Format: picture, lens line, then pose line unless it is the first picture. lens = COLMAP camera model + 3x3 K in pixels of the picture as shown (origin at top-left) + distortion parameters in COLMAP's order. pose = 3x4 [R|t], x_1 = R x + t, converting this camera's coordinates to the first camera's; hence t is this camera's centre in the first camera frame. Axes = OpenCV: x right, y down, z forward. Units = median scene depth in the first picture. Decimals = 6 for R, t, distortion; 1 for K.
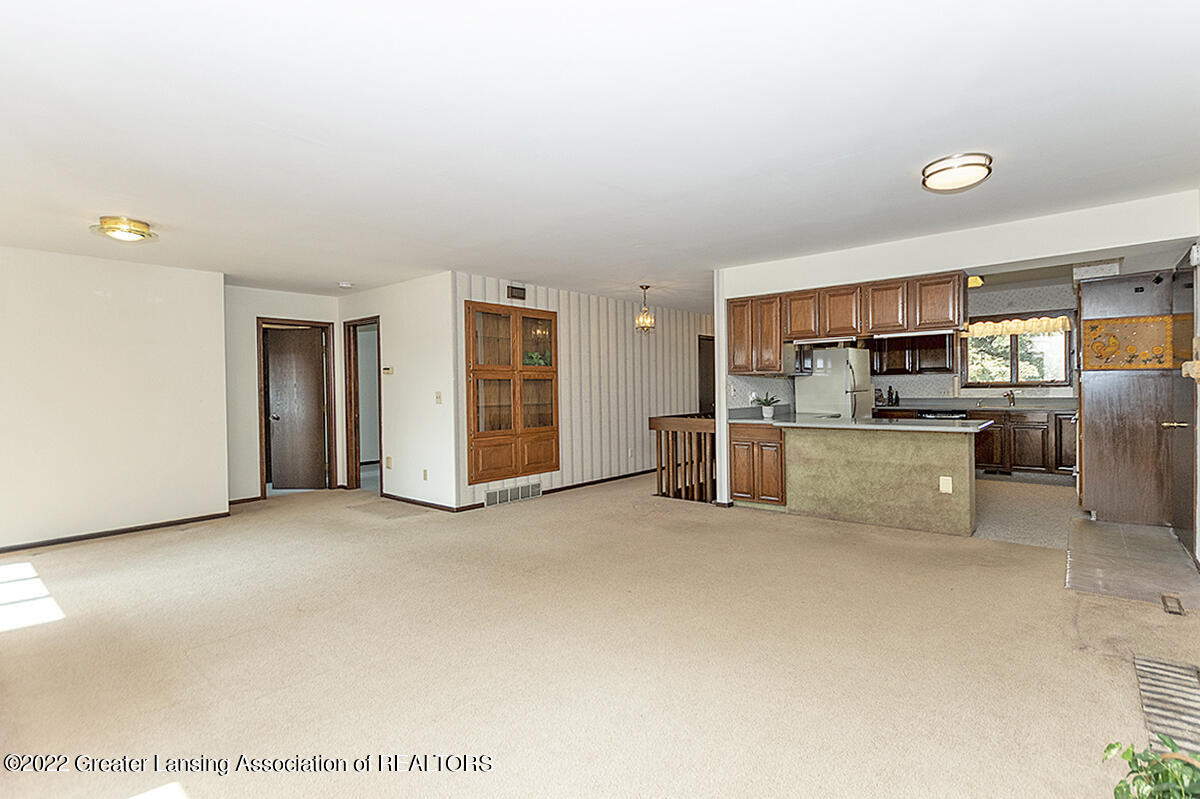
lens RADIAL K [[589.1, 0, 599.9], [0, 589.1, 396.0], [0, 0, 1]] dist [0.004845, -0.000969]
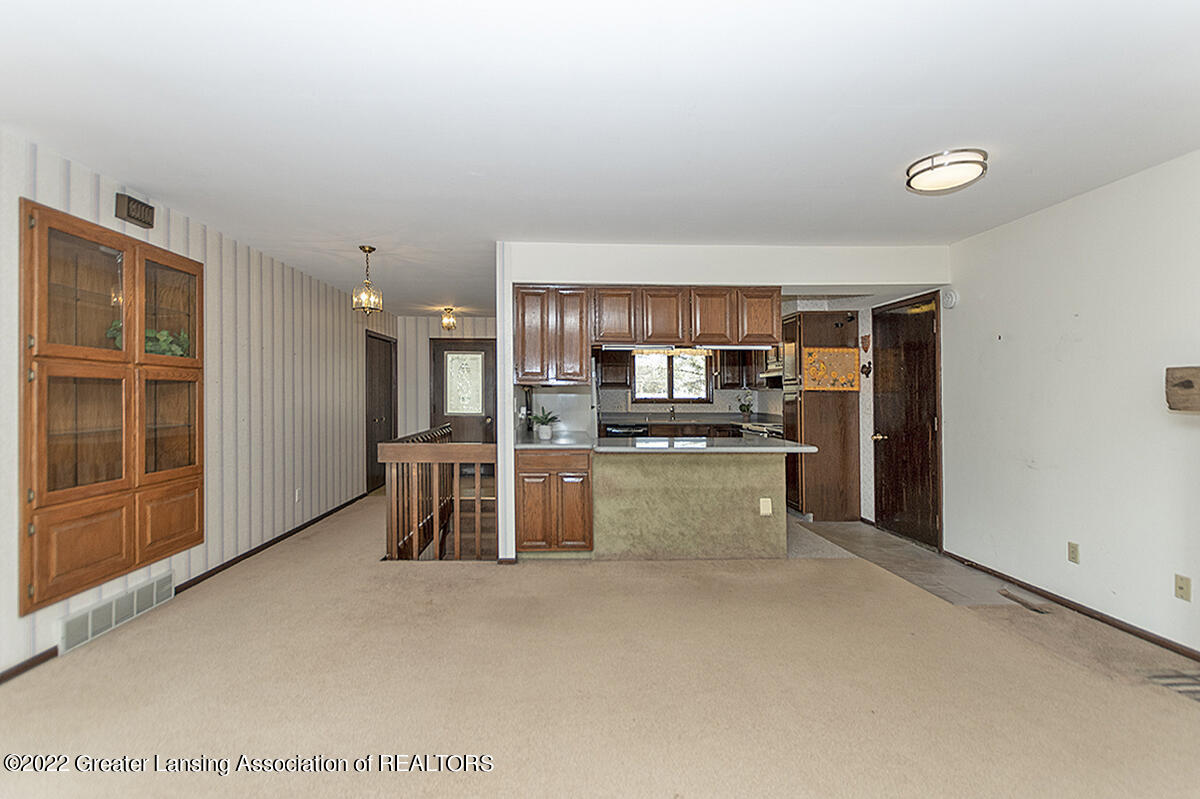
lens RADIAL K [[589.1, 0, 596.3], [0, 589.1, 395.1], [0, 0, 1]] dist [0.004845, -0.000969]
pose [[0.729466, 0.019040, 0.683752, -0.206916], [-0.007181, 0.999771, -0.020178, -0.007677], [-0.683979, 0.009809, 0.729436, 0.369337]]
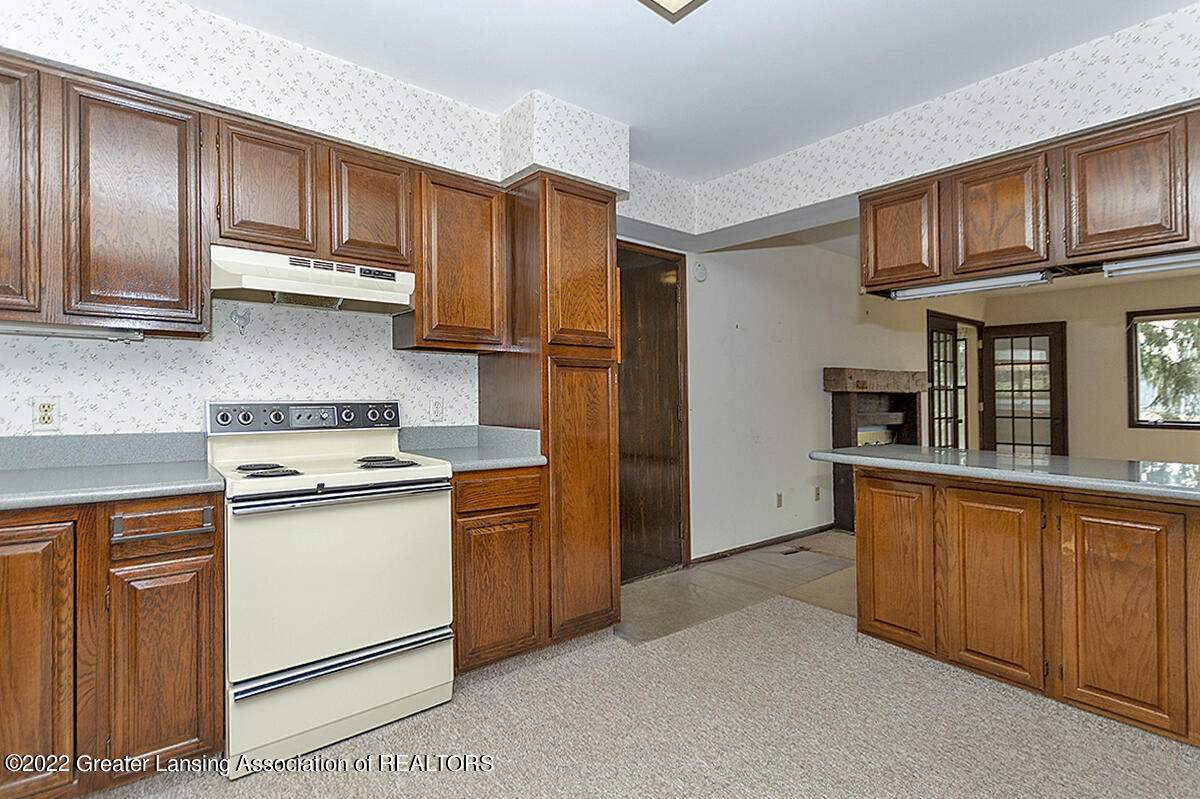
lens RADIAL K [[589.1, 0, 597.2], [0, 589.1, 399.2], [0, 0, 1]] dist [0.004845, -0.000969]
pose [[-0.980973, 0.024355, 0.192610, 0.621470], [0.025223, 0.999680, 0.002055, -0.007573], [-0.192498, 0.006874, -0.981273, 1.281237]]
